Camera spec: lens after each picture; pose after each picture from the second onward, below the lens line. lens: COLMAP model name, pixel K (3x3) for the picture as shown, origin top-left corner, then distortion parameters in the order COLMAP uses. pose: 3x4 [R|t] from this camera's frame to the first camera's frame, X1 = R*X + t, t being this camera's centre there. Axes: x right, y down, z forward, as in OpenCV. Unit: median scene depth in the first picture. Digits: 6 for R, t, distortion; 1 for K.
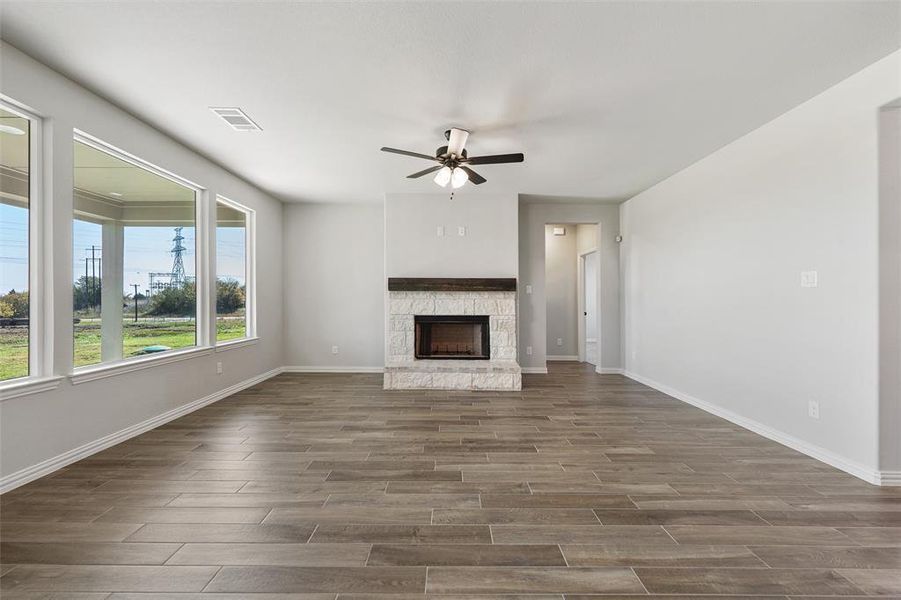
lens RADIAL K [[367.1, 0, 447.6], [0, 367.1, 299.4], [0, 0, 1]] dist [0.001326, 0.000024]
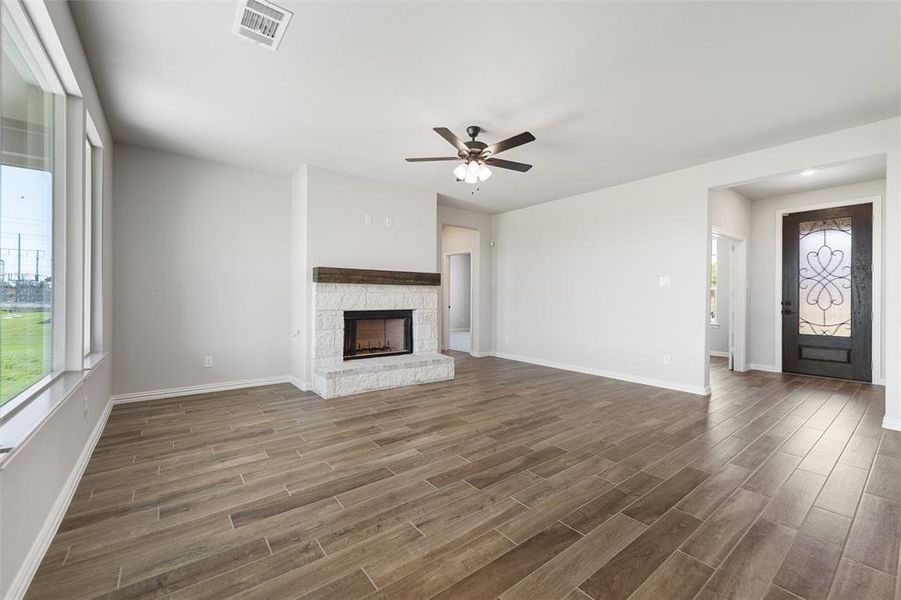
lens RADIAL K [[367.1, 0, 446.5], [0, 367.1, 296.5], [0, 0, 1]] dist [0.001326, 0.000024]
pose [[0.793421, 0.000811, 0.608673, -0.443177], [-0.001389, 0.999999, 0.000478, 0.008468], [-0.608672, -0.001224, 0.793421, 0.155488]]
